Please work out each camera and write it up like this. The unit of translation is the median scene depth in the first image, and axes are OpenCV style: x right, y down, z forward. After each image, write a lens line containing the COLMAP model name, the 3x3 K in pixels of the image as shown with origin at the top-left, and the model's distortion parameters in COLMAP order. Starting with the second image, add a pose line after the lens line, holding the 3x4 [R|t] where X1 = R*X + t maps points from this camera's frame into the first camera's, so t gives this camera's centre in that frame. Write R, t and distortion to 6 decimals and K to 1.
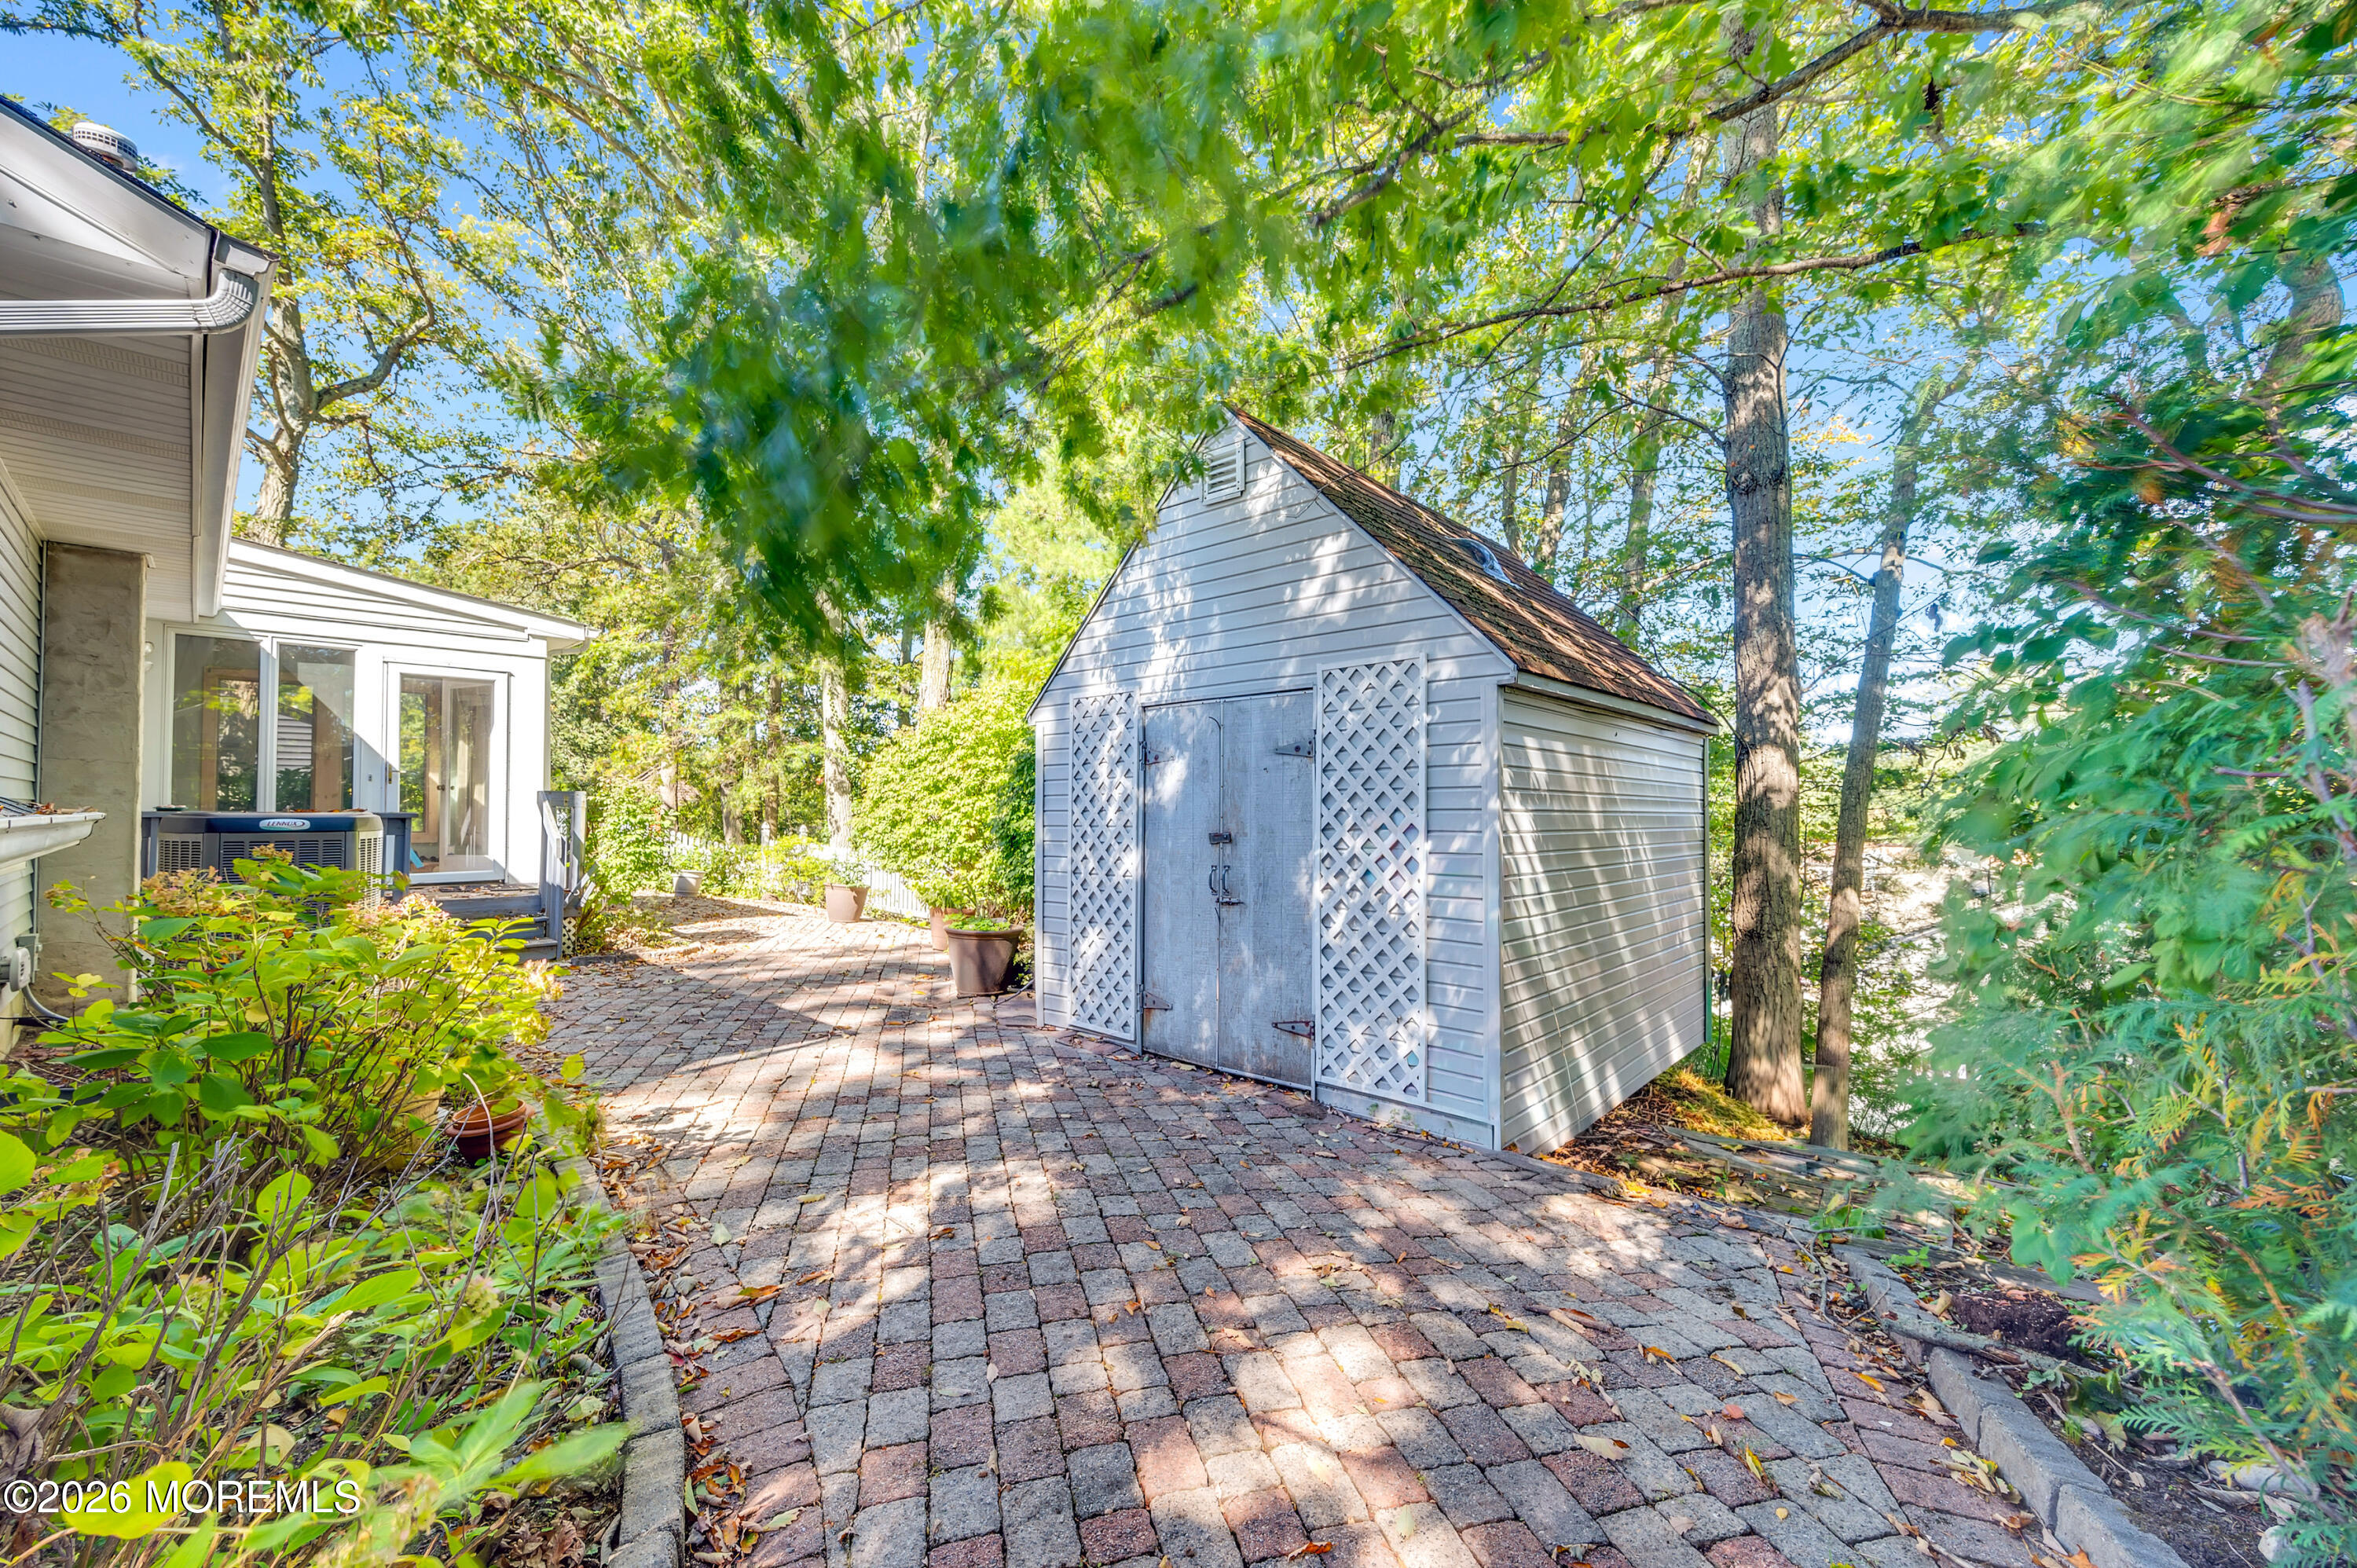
lens RADIAL K [[923.1, 0, 1176.8], [0, 923.1, 788.7], [0, 0, 1]] dist [-0.000915, -0.000562]
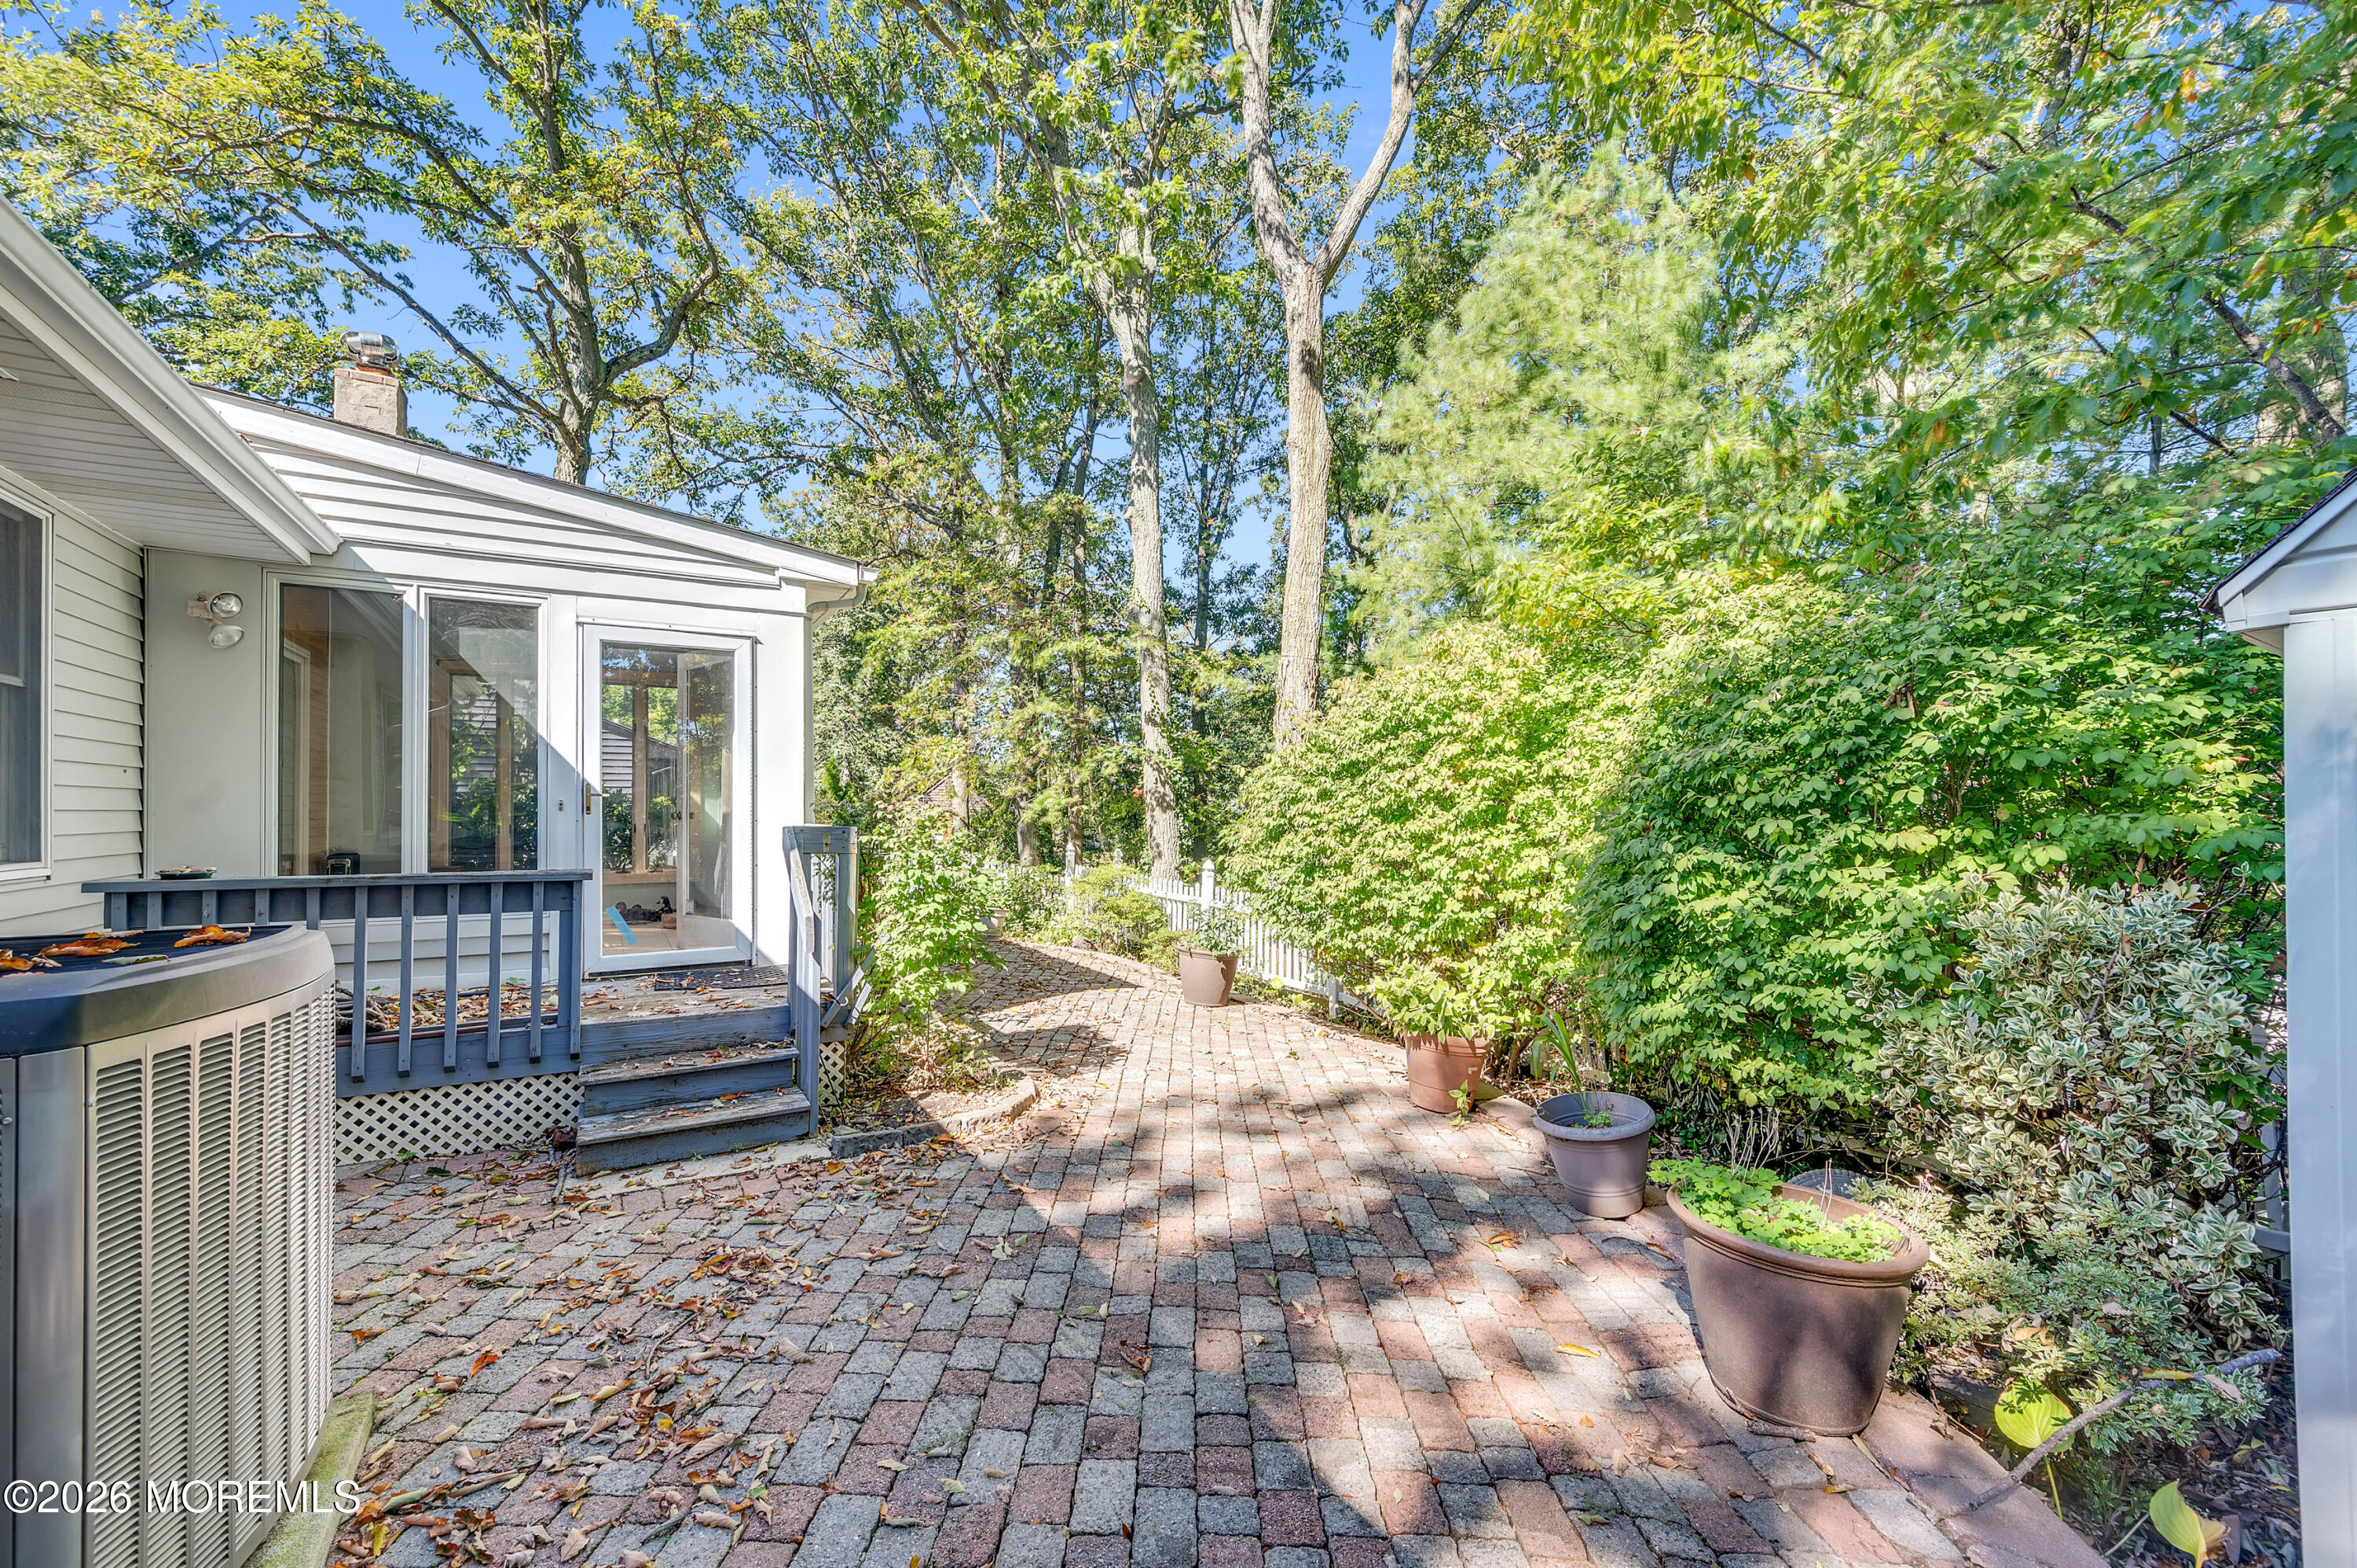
lens RADIAL K [[923.1, 0, 1178.8], [0, 923.1, 797.3], [0, 0, 1]] dist [-0.000915, -0.000562]
pose [[0.965542, -0.005615, -0.260186, -0.171576], [0.007682, 0.999946, 0.006930, -0.010718], [0.260133, -0.008690, 0.965534, 0.287737]]
